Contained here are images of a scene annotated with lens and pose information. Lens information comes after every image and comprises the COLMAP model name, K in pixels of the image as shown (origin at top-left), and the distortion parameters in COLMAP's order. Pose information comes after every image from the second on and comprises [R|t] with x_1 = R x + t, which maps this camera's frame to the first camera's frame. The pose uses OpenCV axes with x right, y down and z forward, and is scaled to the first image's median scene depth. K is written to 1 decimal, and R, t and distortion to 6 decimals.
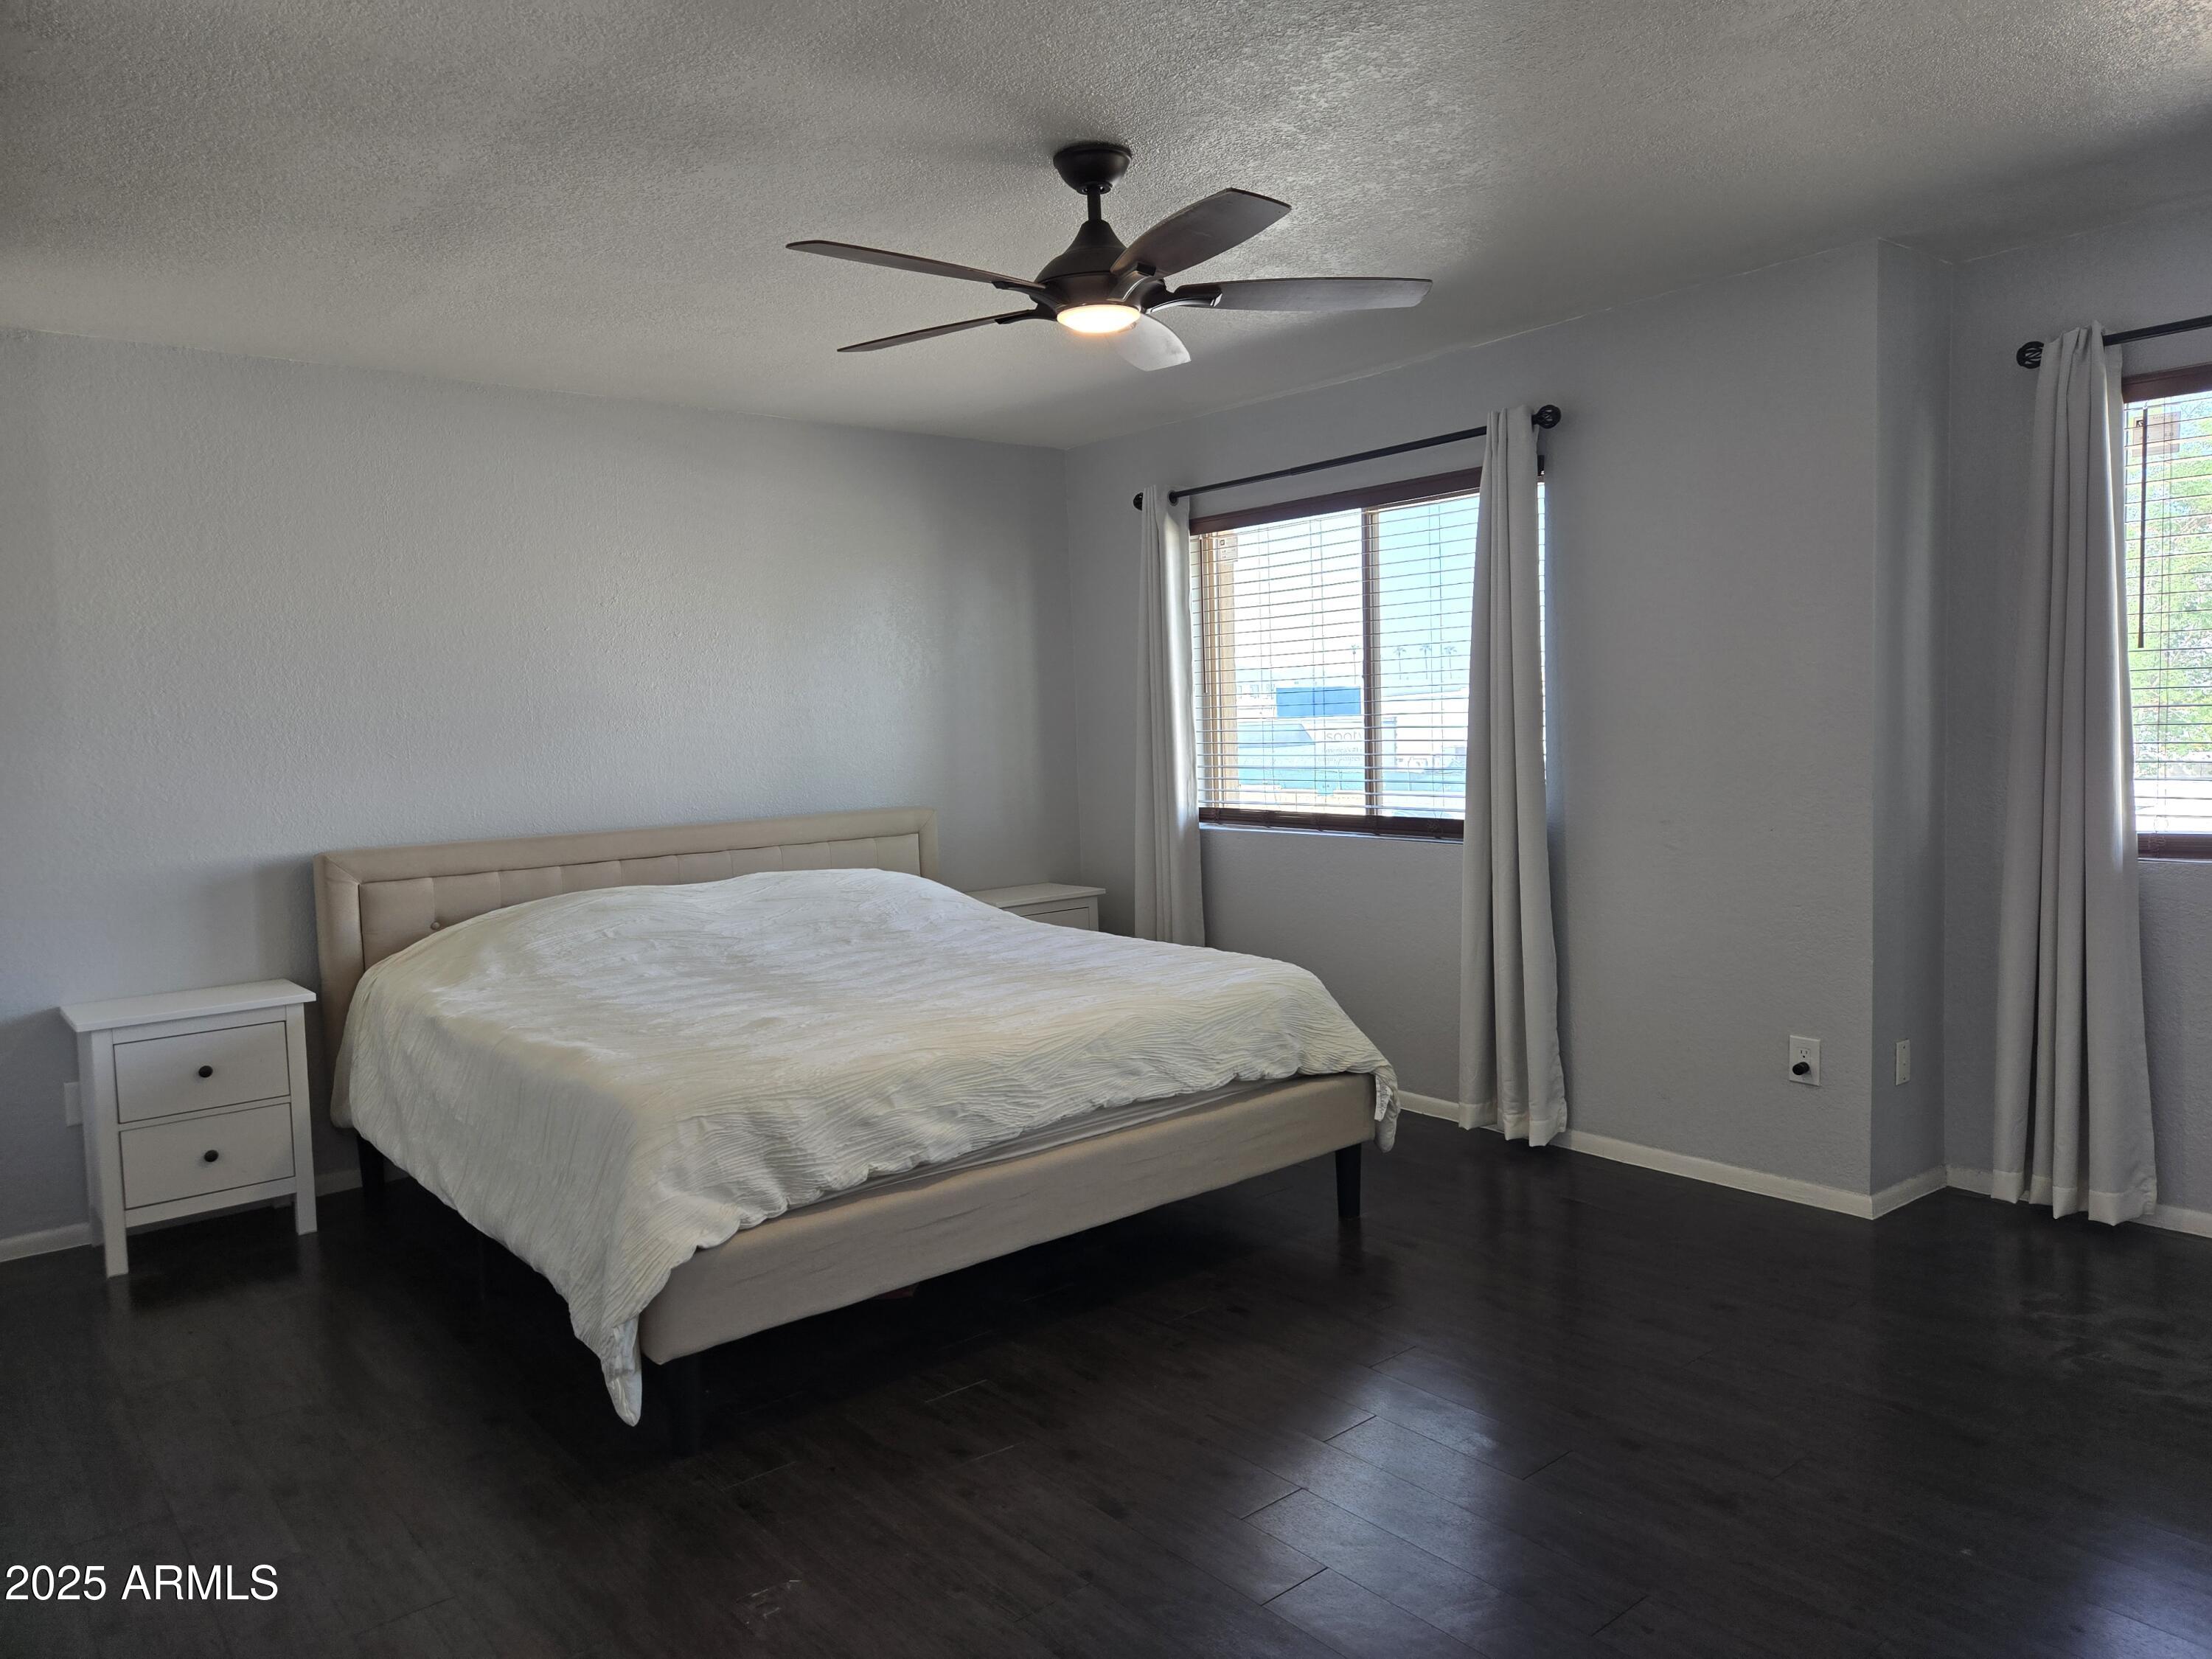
lens RADIAL K [[1485.6, 0, 1153.4], [0, 1485.6, 799.8], [0, 0, 1]] dist [0.055822, -0.048370]
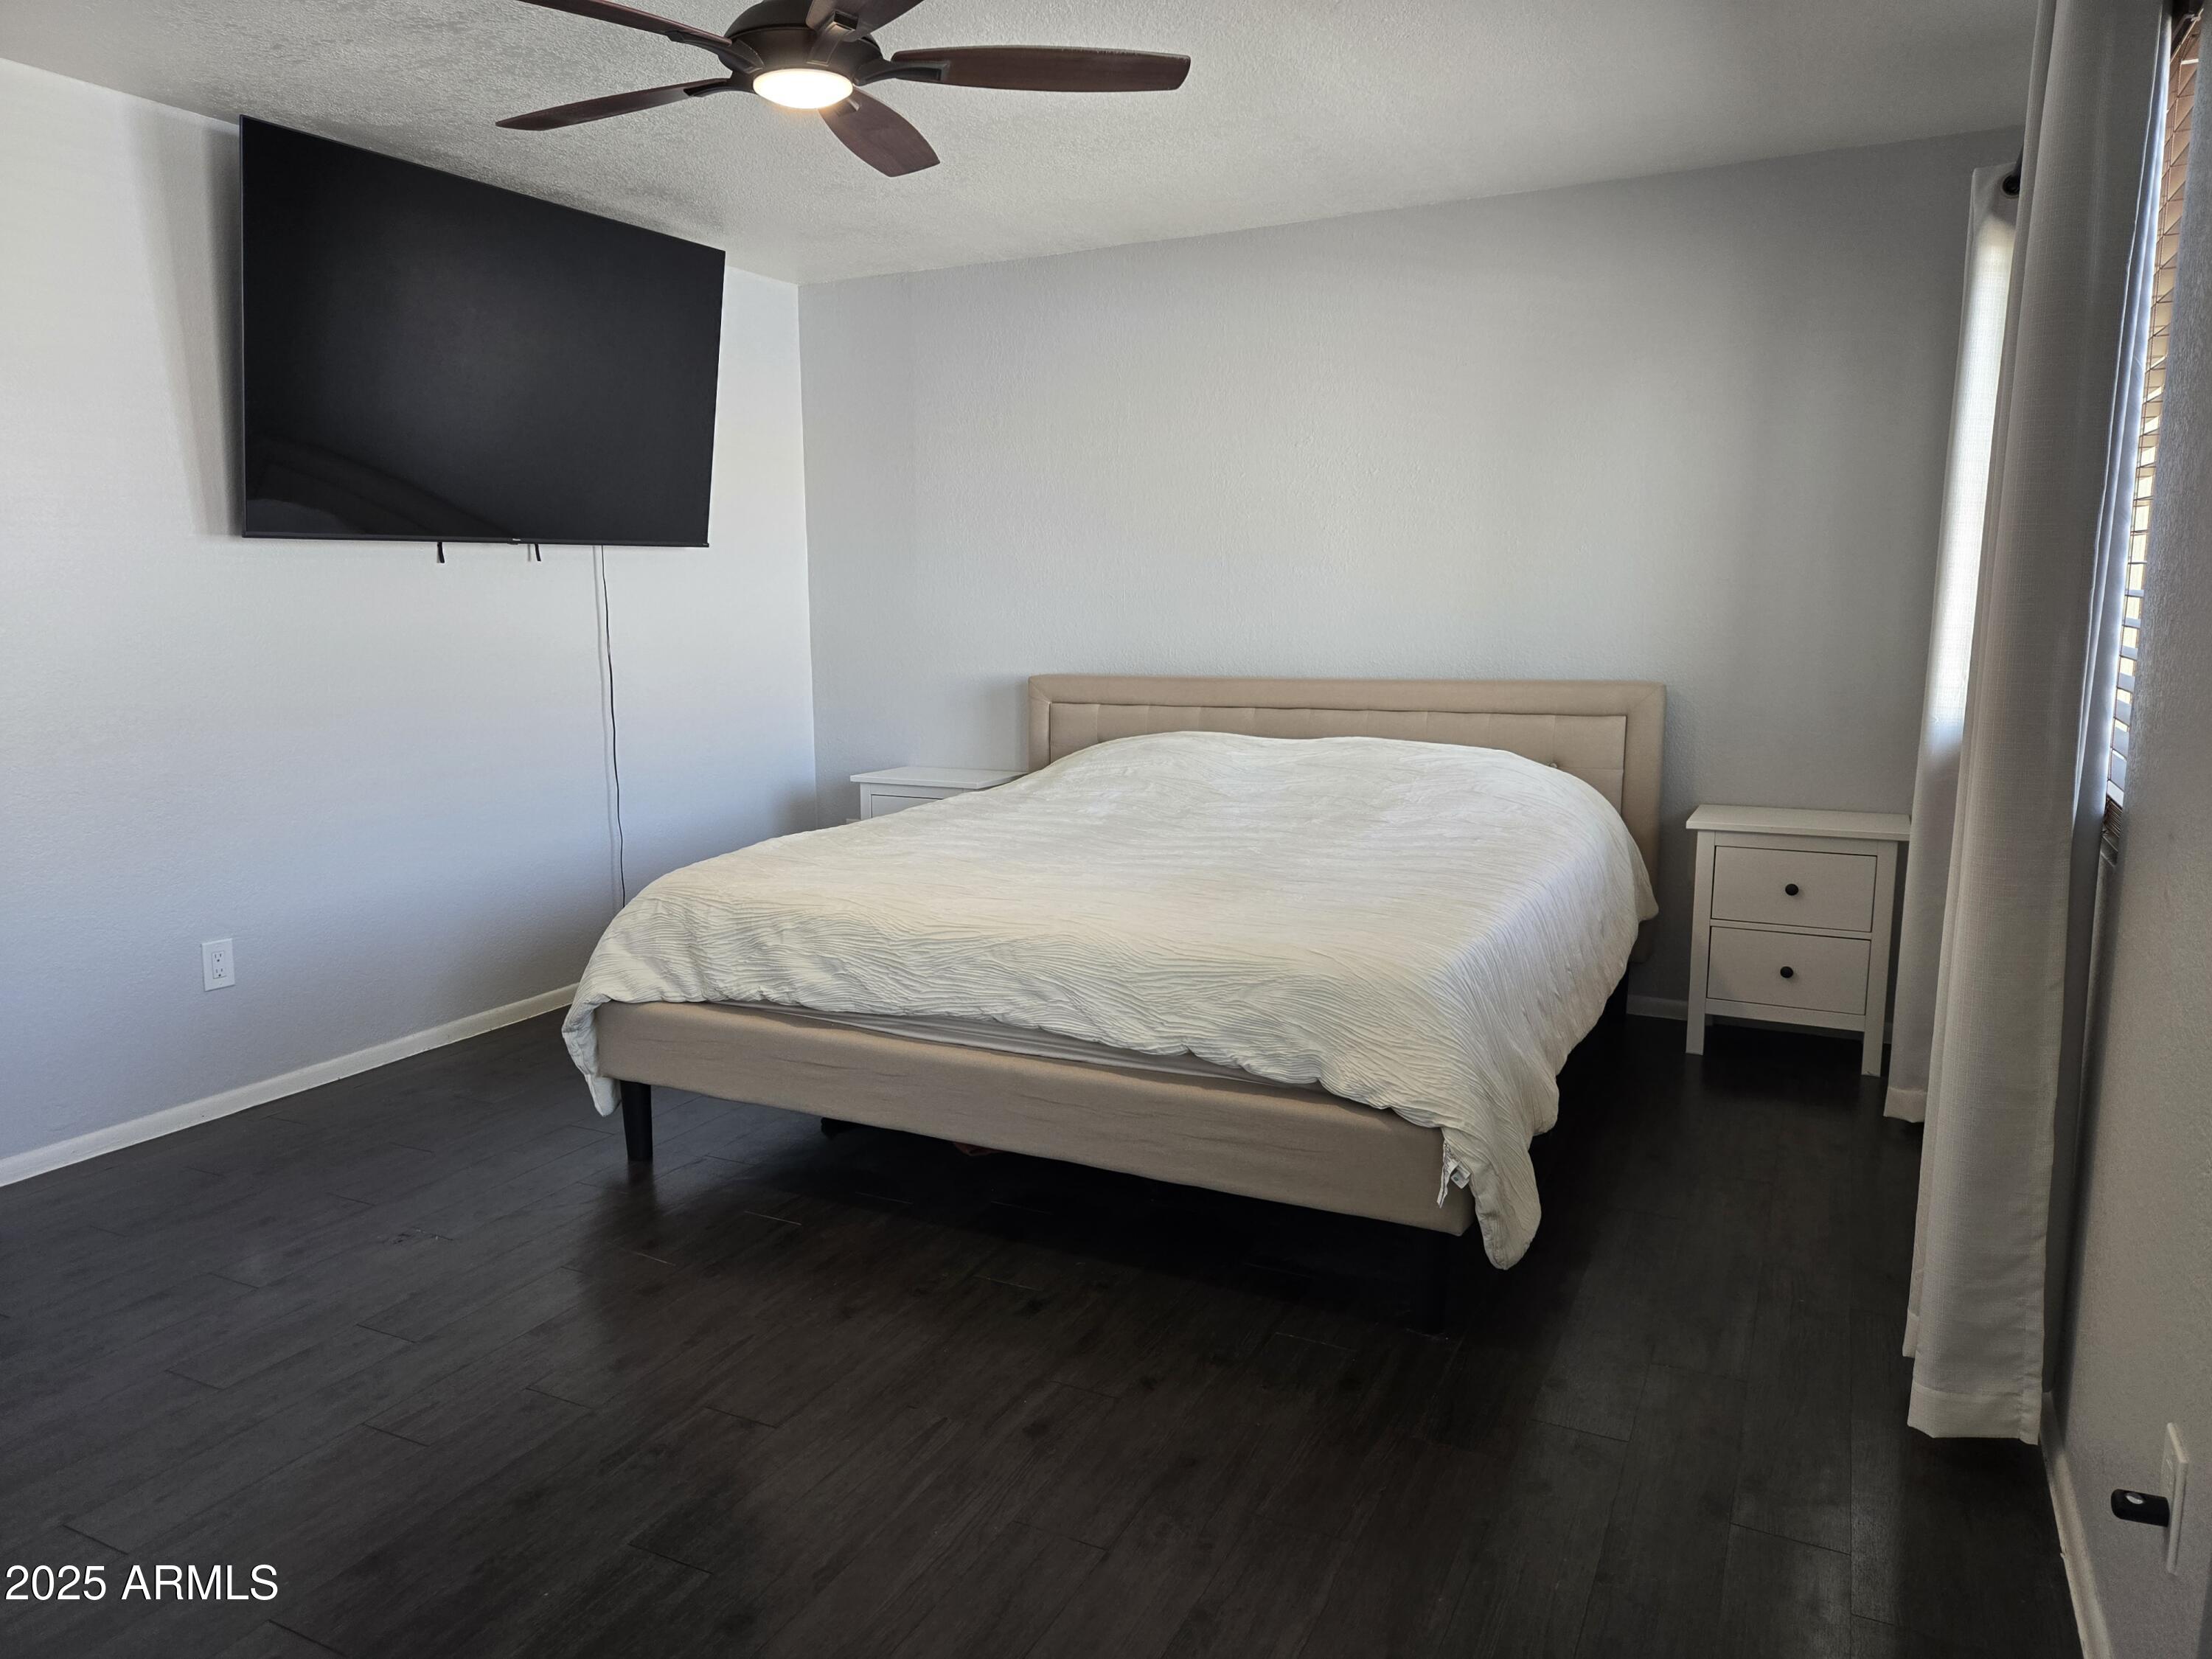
lens RADIAL K [[1485.6, 0, 1103.3], [0, 1485.6, 832.8], [0, 0, 1]] dist [0.055822, -0.048370]
pose [[0.383172, 0.170768, -0.907754, 0.762494], [-0.056745, 0.985257, 0.161396, -0.047344], [0.921932, -0.010332, 0.387213, 0.714669]]
